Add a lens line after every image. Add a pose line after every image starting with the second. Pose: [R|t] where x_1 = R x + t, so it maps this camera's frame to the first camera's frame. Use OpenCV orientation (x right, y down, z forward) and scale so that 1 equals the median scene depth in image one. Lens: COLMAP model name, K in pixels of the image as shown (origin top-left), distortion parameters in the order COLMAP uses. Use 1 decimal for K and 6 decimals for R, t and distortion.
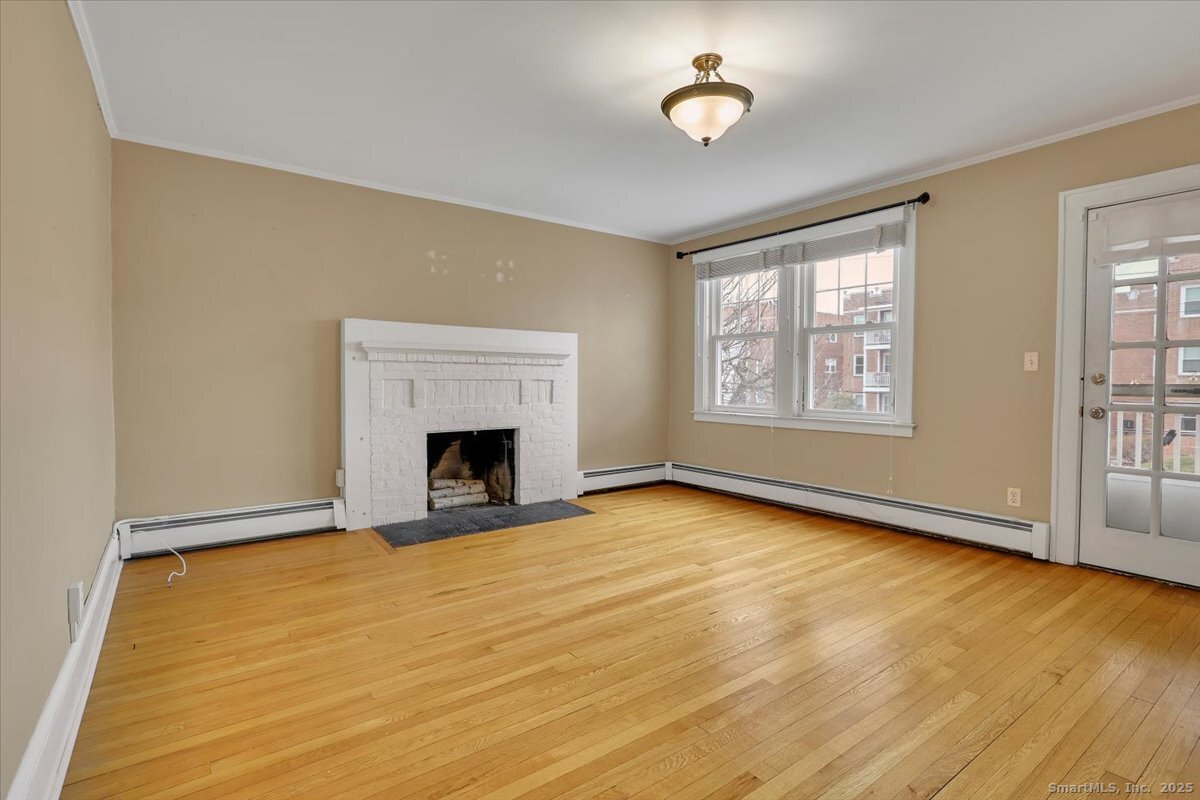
lens RADIAL K [[592.2, 0, 619.2], [0, 592.2, 398.1], [0, 0, 1]] dist [-0.000122, -0.000202]
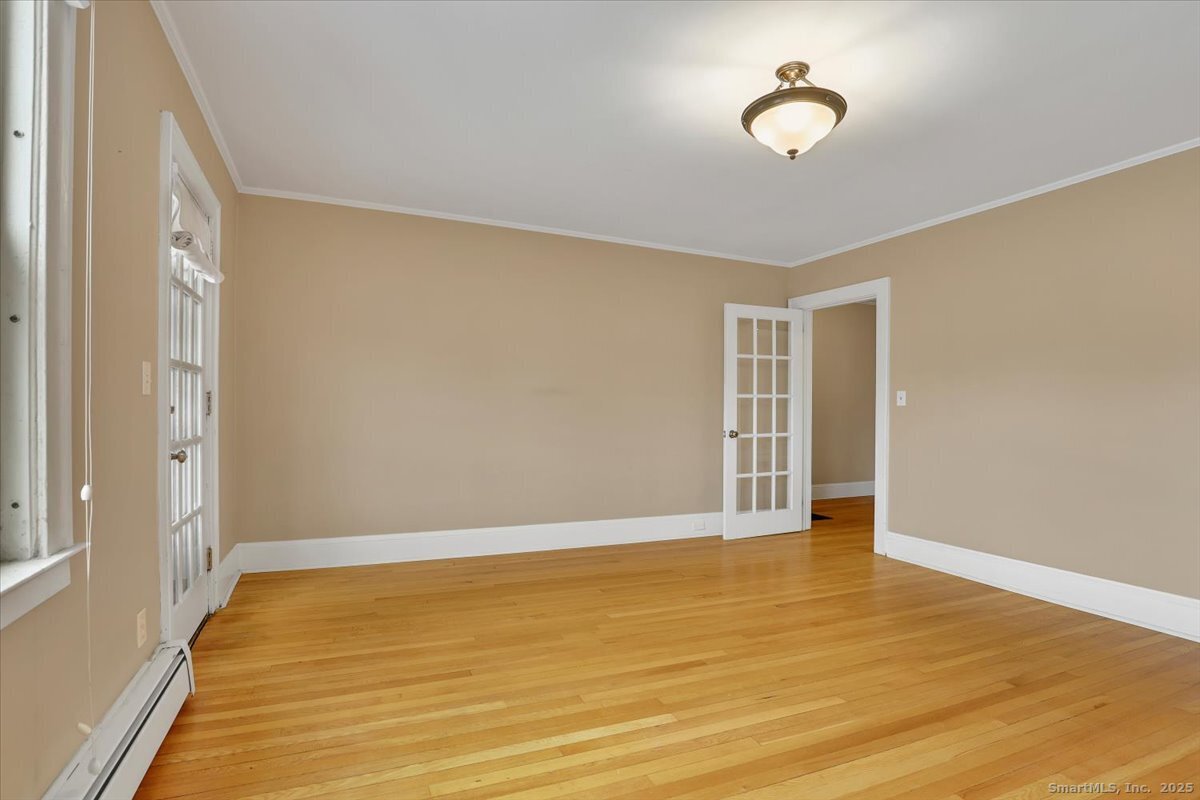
lens RADIAL K [[592.2, 0, 619.2], [0, 592.2, 398.1], [0, 0, 1]] dist [-0.000122, -0.000202]
pose [[-0.972228, -0.012596, 0.233697, 0.238662], [-0.007537, 0.999718, 0.022528, -0.089684], [-0.233915, 0.020141, -0.972048, 2.525034]]
